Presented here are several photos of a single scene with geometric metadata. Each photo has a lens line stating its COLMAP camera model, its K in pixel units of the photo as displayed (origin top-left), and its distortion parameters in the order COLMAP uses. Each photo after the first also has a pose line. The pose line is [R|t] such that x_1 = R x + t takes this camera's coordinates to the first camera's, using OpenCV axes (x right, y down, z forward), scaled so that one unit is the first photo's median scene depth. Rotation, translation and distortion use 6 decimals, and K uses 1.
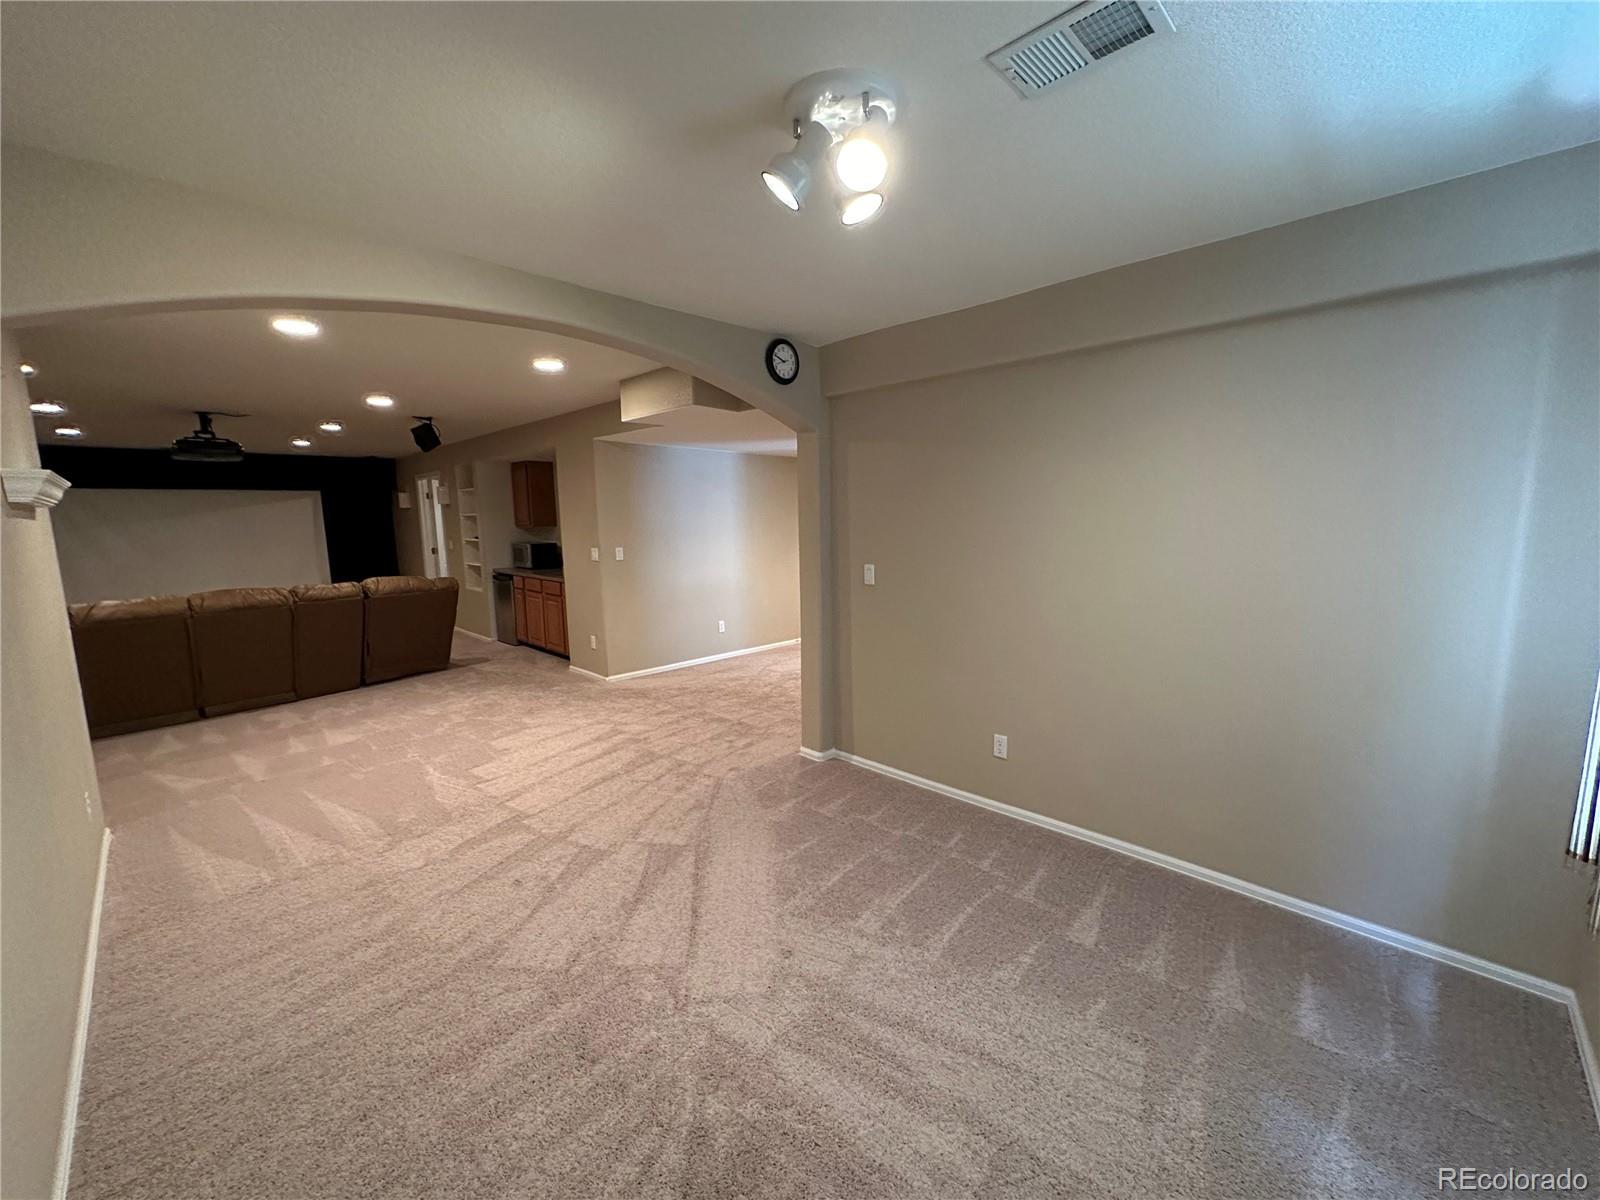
lens RADIAL K [[635.5, 0, 800.6], [0, 635.5, 597.5], [0, 0, 1]] dist [-0.001013, 0.000504]
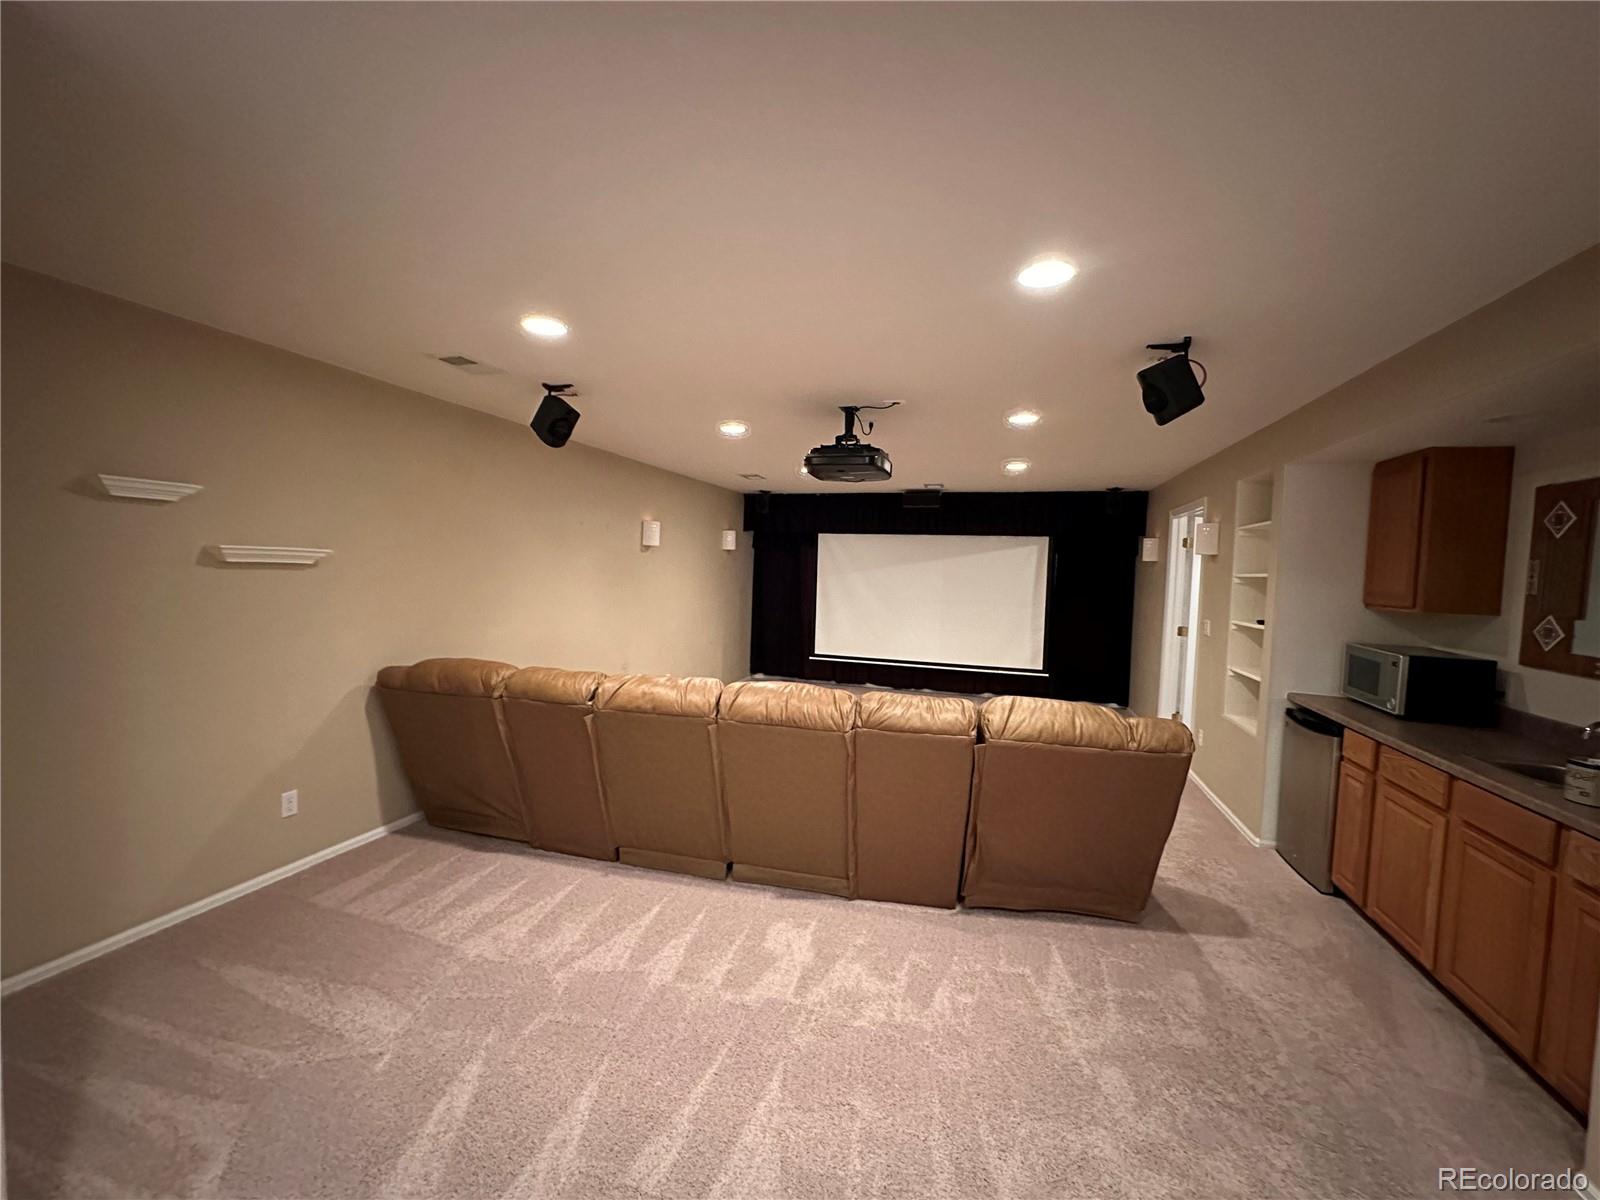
lens RADIAL K [[635.5, 0, 802.9], [0, 635.5, 602.8], [0, 0, 1]] dist [-0.001013, 0.000504]
pose [[0.454375, 0.081774, -0.887049, -0.241307], [-0.157042, 0.987535, 0.010595, -0.059810], [0.876858, 0.134490, 0.461554, 0.469836]]
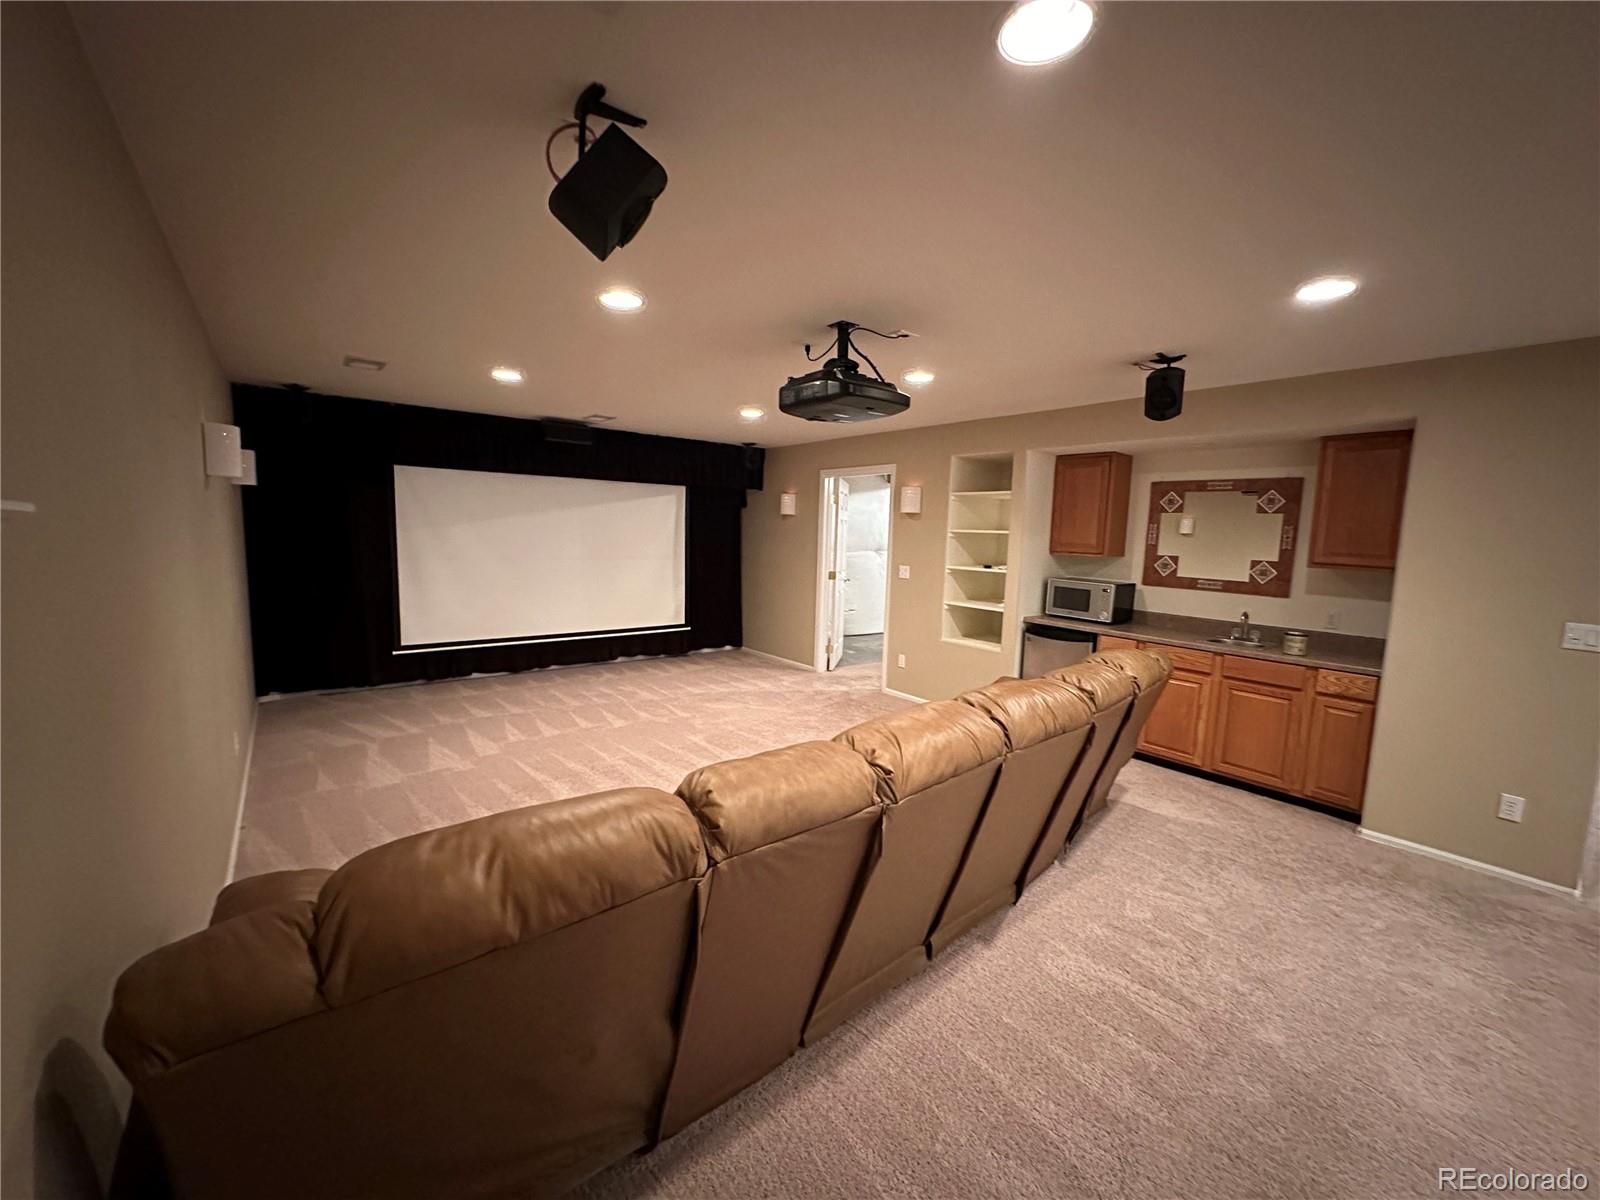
lens RADIAL K [[635.5, 0, 792.3], [0, 635.5, 601.9], [0, 0, 1]] dist [-0.001013, 0.000504]
pose [[0.990378, 0.063517, -0.122948, -0.632859], [-0.065915, 0.997704, -0.015530, -0.035644], [0.121679, 0.023485, 0.992292, 0.334010]]
